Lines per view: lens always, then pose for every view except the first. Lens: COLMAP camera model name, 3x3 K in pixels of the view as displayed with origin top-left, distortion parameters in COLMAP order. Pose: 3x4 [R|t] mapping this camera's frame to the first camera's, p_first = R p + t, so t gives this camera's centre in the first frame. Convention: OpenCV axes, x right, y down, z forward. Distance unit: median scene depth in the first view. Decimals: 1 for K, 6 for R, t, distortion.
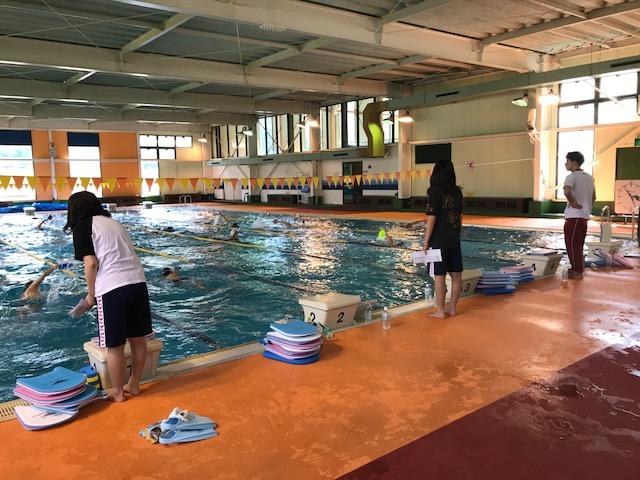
lens RADIAL K [[538.5, 0, 318.1], [0, 538.5, 239.4], [0, 0, 1]] dist [0.003187, -0.004282]
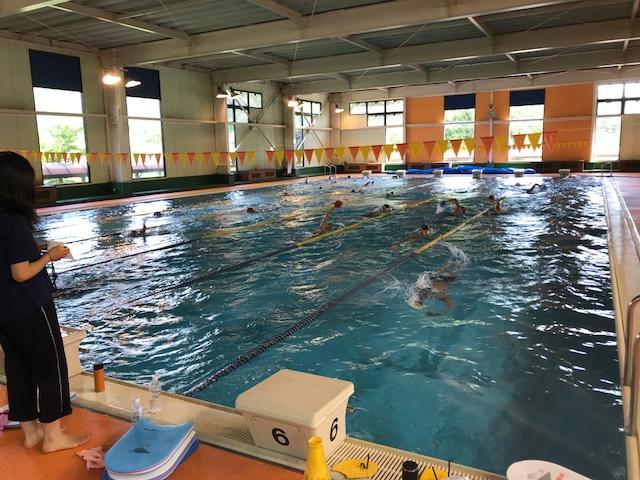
lens RADIAL K [[538.5, 0, 315.4], [0, 538.5, 241.6], [0, 0, 1]] dist [0.003187, -0.004282]
pose [[0.401578, 0.163990, -0.901023, 0.293318], [-0.084693, 0.986272, 0.141758, -0.043225], [0.911900, 0.019383, 0.409954, 0.300988]]
